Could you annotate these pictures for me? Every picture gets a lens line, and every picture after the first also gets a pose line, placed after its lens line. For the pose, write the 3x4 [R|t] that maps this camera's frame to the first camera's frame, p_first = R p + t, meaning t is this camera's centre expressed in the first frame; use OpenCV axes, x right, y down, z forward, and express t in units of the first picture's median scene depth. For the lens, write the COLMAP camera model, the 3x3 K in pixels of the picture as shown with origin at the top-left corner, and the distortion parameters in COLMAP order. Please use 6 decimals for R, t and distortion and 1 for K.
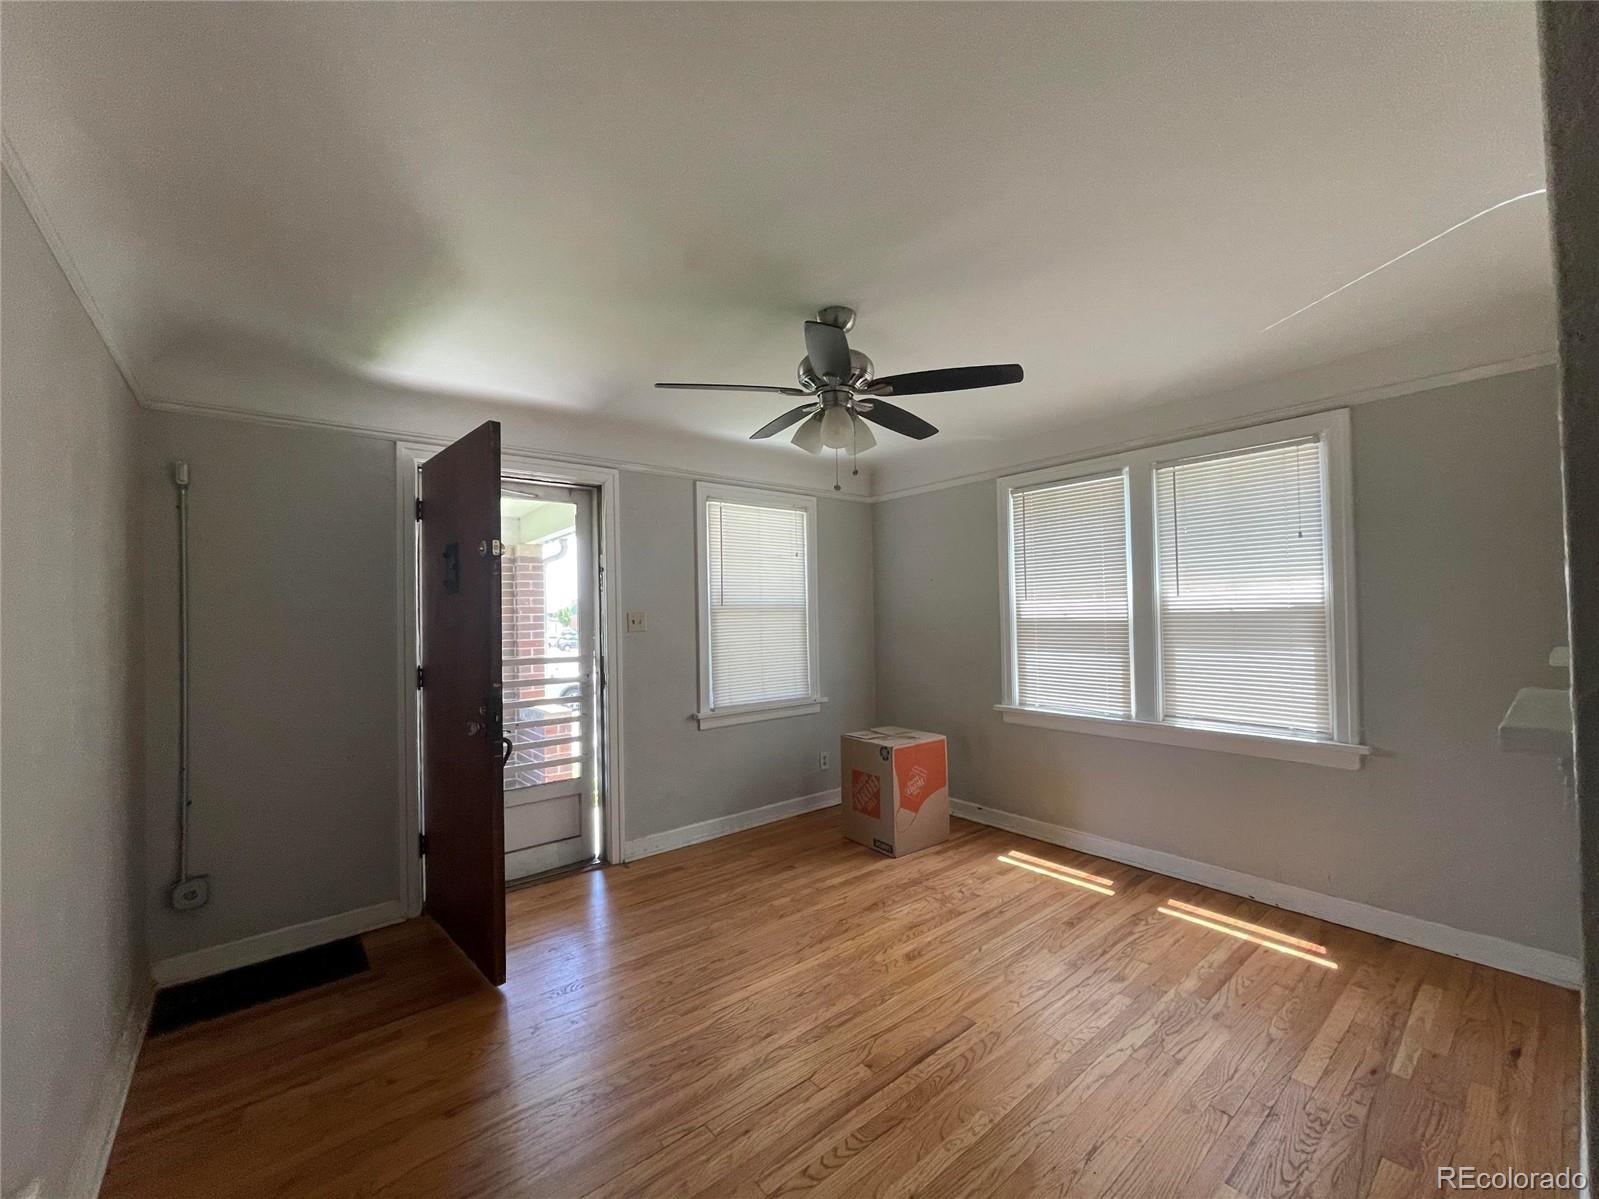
lens RADIAL K [[643.9, 0, 792.9], [0, 643.9, 599.0], [0, 0, 1]] dist [0.000497, 0.000193]
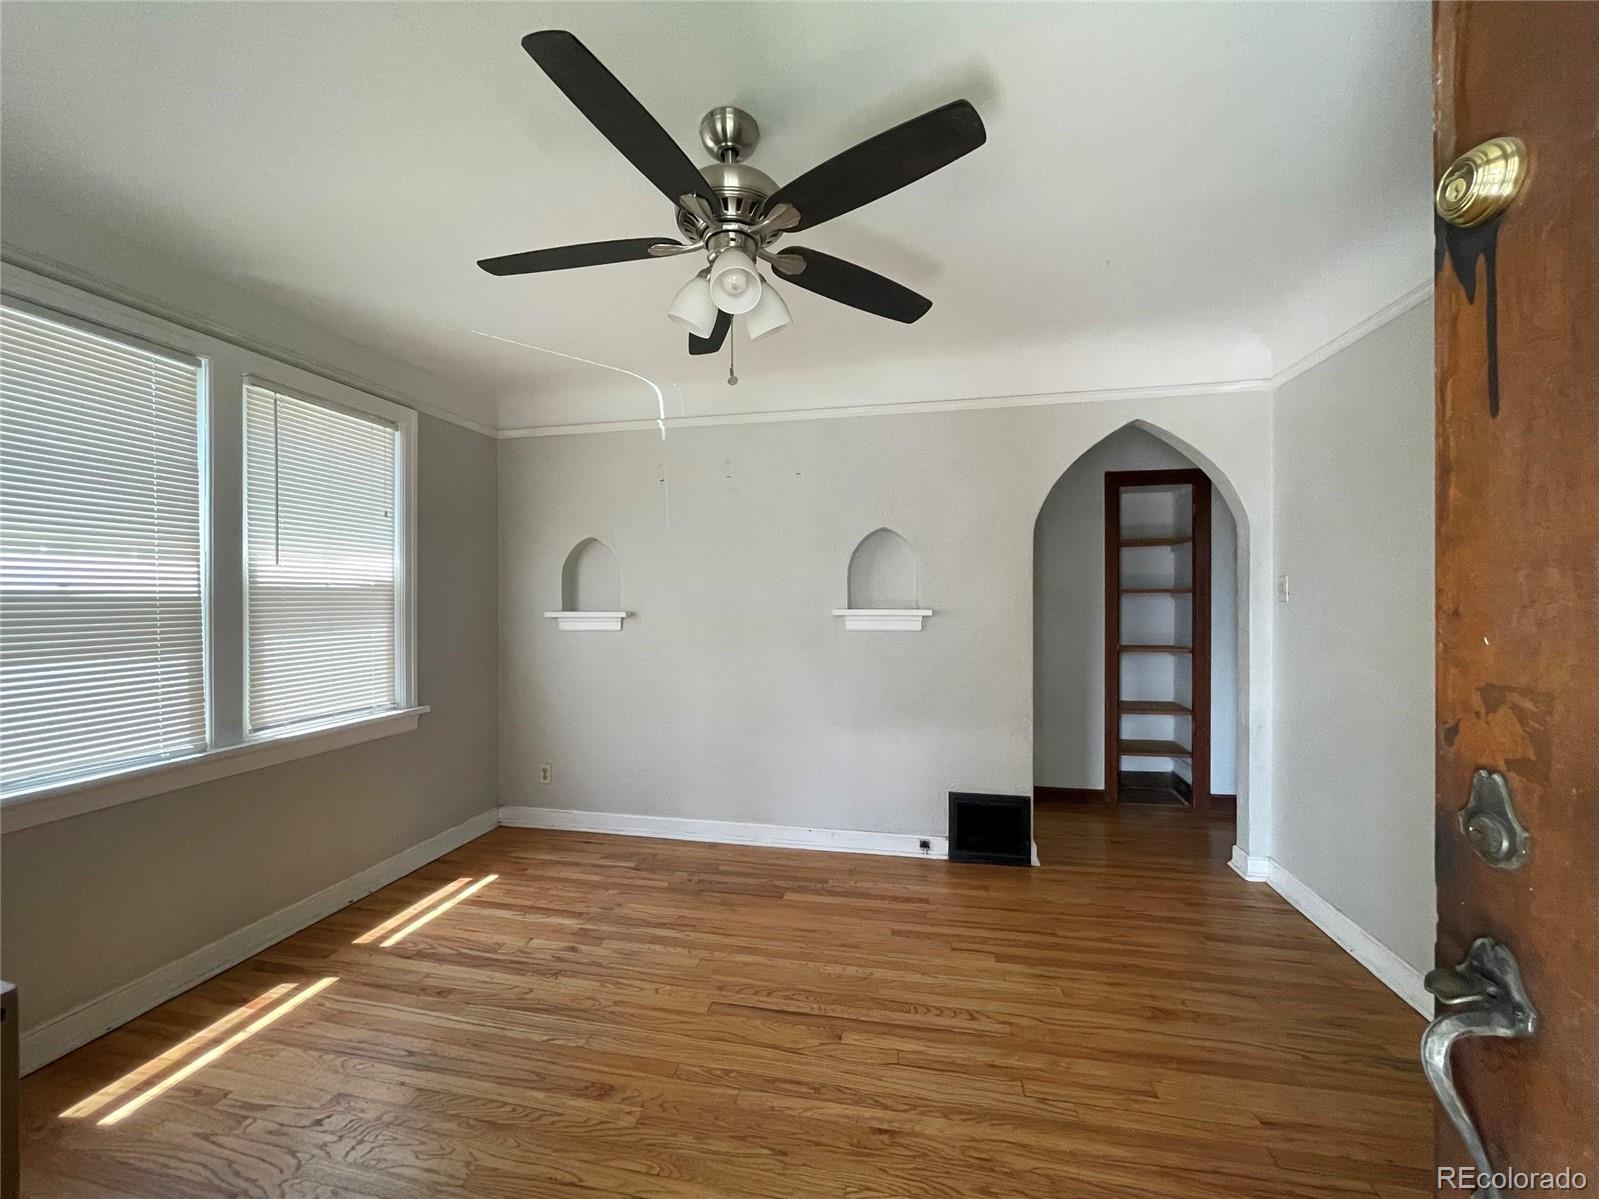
lens RADIAL K [[643.9, 0, 792.9], [0, 643.9, 599.0], [0, 0, 1]] dist [0.000497, 0.000193]
pose [[-0.623819, 0.018888, 0.781341, -0.412400], [-0.002039, 0.999665, -0.025794, 0.060219], [-0.781566, -0.017684, -0.623572, 1.130180]]
